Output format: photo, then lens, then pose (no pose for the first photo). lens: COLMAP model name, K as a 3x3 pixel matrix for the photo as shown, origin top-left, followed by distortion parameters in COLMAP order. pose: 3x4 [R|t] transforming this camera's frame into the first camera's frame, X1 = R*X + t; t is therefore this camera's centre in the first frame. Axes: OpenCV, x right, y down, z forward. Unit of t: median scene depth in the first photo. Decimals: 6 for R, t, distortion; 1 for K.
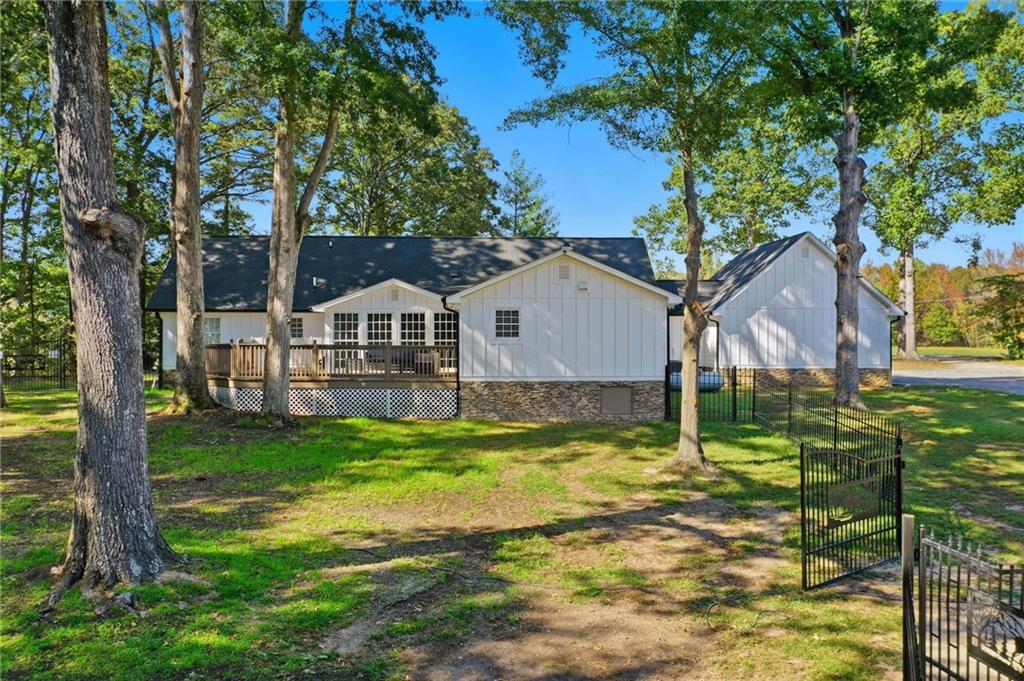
lens RADIAL K [[810.6, 0, 512.0], [0, 810.6, 340.9], [0, 0, 1]] dist [0.004604, 0.001993]
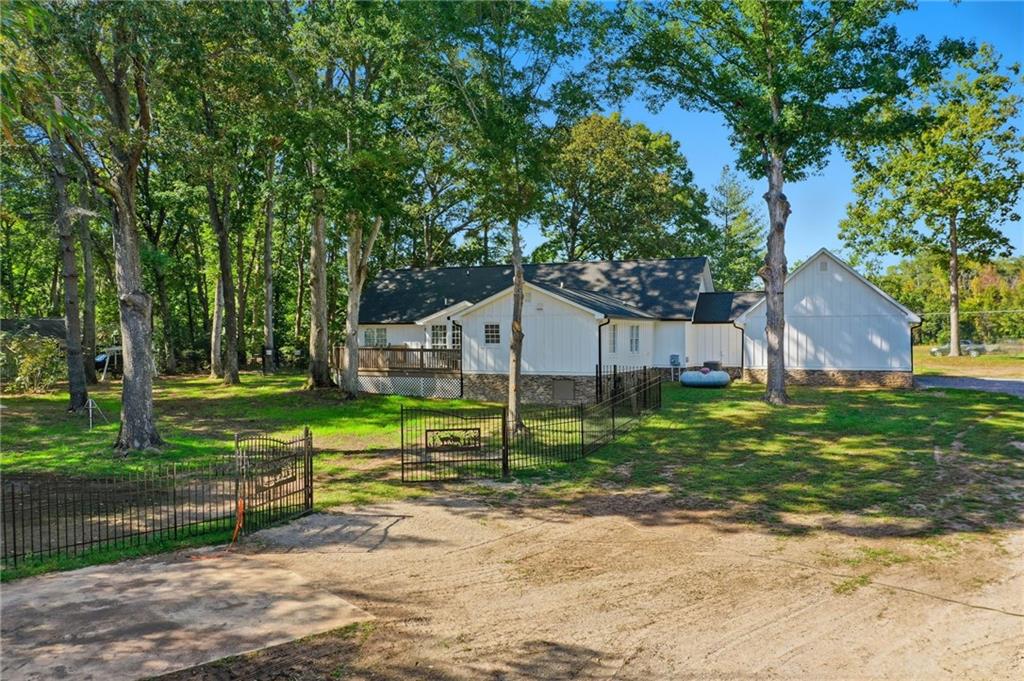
lens RADIAL K [[810.6, 0, 511.9], [0, 810.6, 341.1], [0, 0, 1]] dist [0.004604, 0.001993]
pose [[0.894260, 0.001338, -0.447545, 0.667636], [-0.000271, 0.999997, 0.002448, -0.012147], [0.447547, -0.002068, 0.894258, -0.269690]]
